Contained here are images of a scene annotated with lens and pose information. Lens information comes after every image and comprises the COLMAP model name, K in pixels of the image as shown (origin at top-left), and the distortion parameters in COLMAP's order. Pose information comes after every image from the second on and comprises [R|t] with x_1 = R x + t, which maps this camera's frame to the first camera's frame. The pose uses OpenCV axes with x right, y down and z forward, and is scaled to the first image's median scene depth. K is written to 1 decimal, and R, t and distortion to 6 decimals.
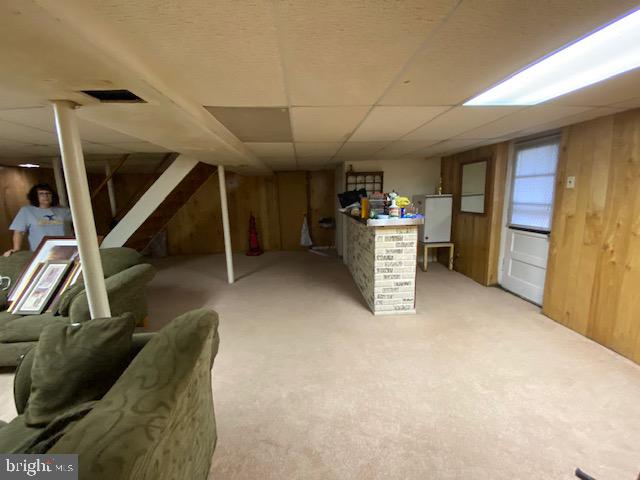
lens RADIAL K [[262.0, 0, 320.5], [0, 262.0, 238.4], [0, 0, 1]] dist [0.034494, -0.024800]
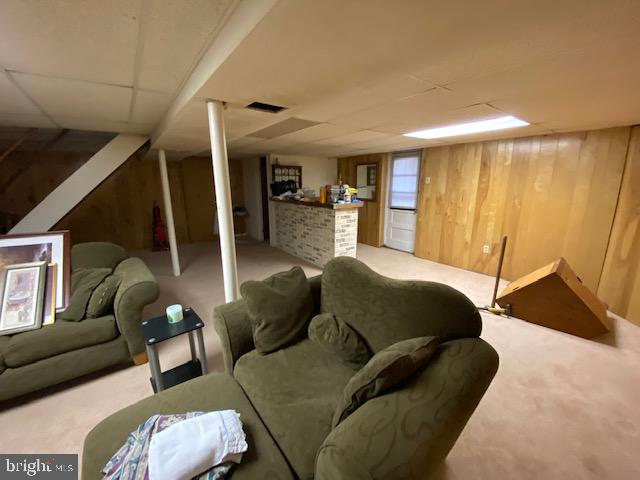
lens RADIAL K [[262.0, 0, 320.5], [0, 262.0, 238.4], [0, 0, 1]] dist [0.034494, -0.024800]
pose [[0.840899, -0.091656, 0.533374, -0.572872], [0.072859, 0.995755, 0.056245, 0.024943], [-0.536265, -0.008436, 0.844008, -0.114141]]
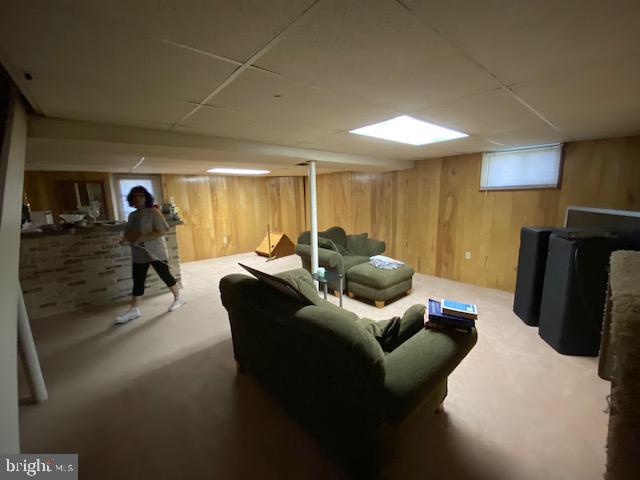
lens RADIAL K [[262.0, 0, 320.5], [0, 262.0, 238.4], [0, 0, 1]] dist [0.034494, -0.024800]
pose [[-0.591181, -0.090551, 0.801439, -1.386145], [0.173071, 0.956288, 0.235712, -0.179125], [-0.787751, 0.278054, -0.549668, 1.132644]]
